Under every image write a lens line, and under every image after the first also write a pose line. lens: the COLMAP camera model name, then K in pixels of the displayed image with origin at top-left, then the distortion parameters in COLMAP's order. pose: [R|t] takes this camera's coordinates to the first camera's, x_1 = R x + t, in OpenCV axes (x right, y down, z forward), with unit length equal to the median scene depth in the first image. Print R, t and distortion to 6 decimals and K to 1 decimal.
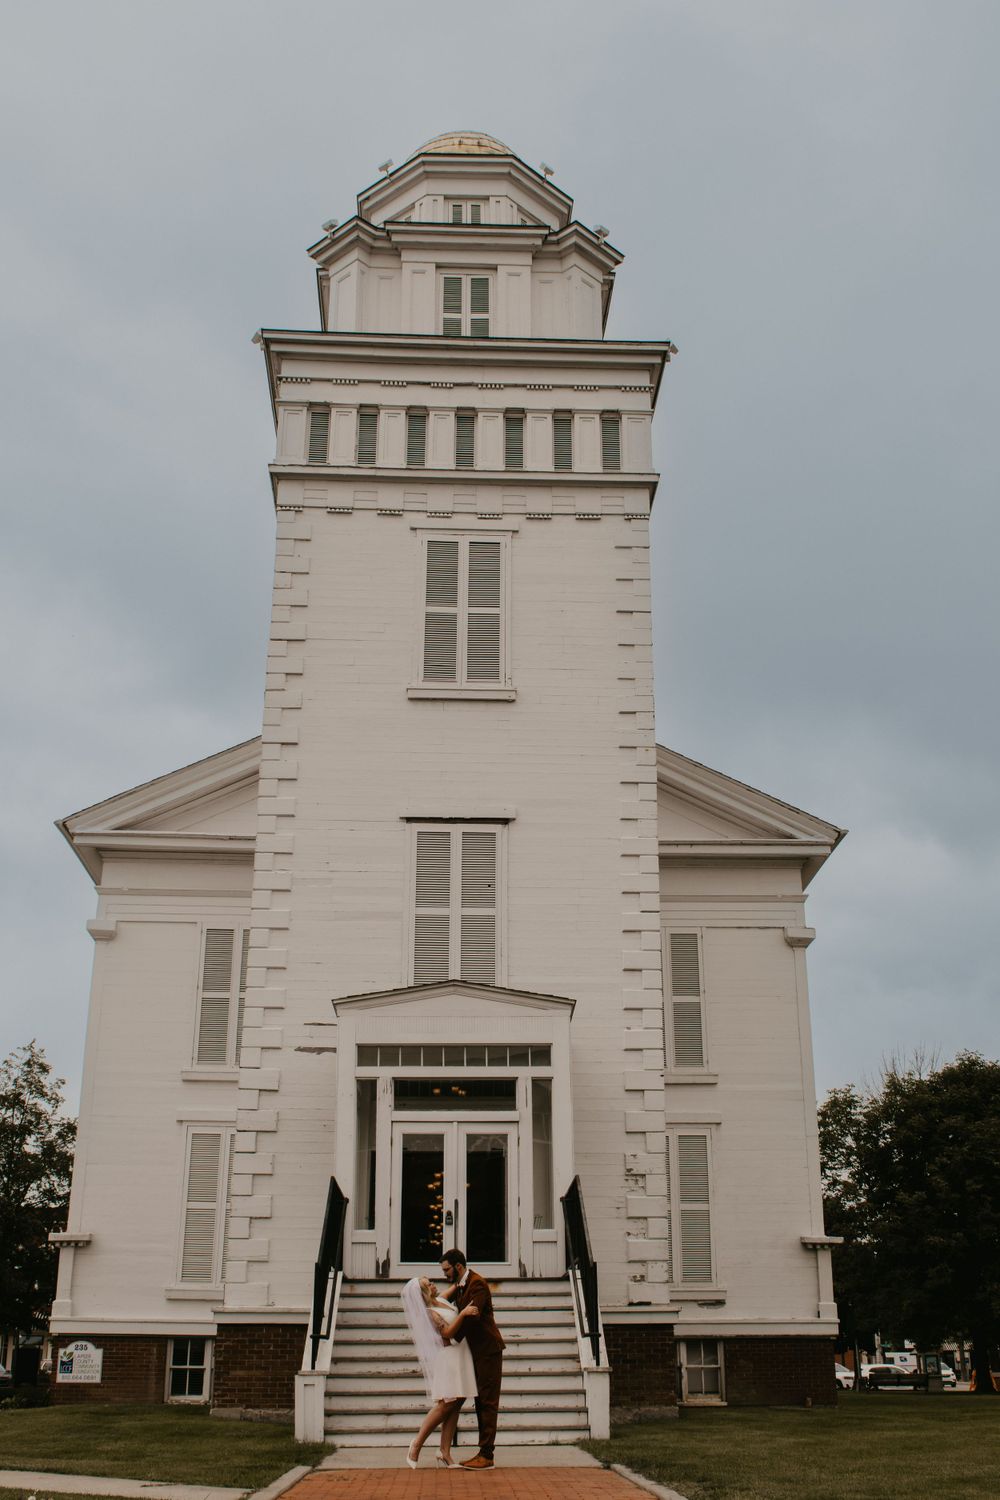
lens RADIAL K [[1584.1, 0, 500.8], [0, 1584.1, 752.5], [0, 0, 1]] dist [-0.052438, 0.000000]
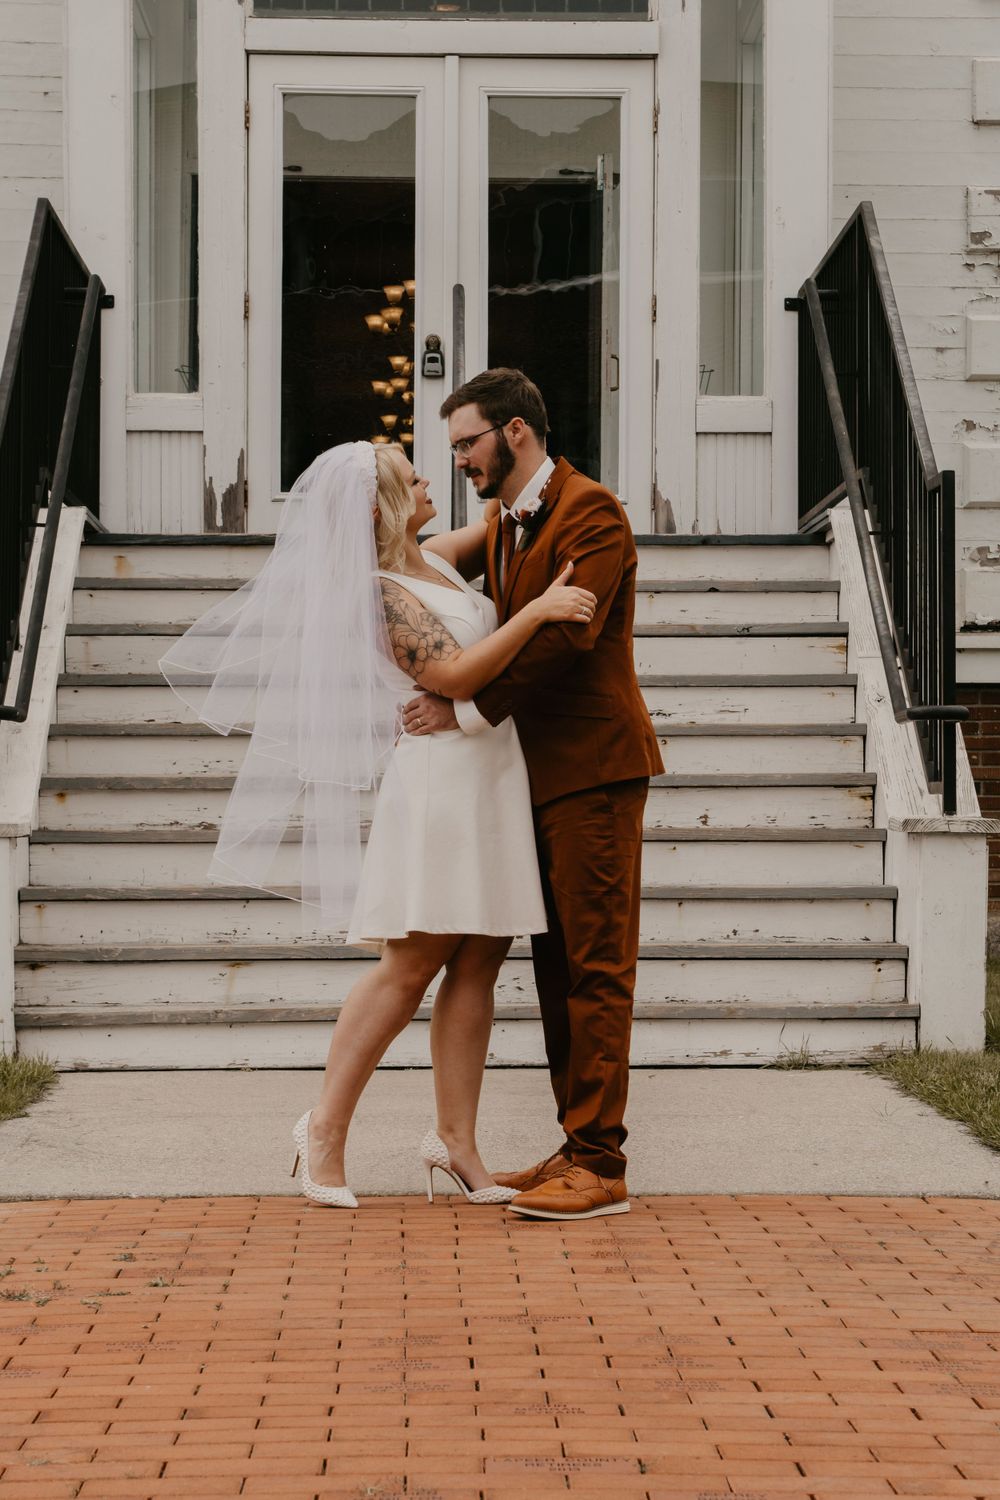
lens RADIAL K [[3343.0, 0, 500.5], [0, 3343.0, 750.0], [0, 0, 1]] dist [0.379204, 0.000000]
pose [[0.999942, 0.009430, -0.005259, -0.017562], [-0.006917, 0.933473, 0.358581, 0.147299], [0.008291, -0.358524, 0.933484, 0.397798]]
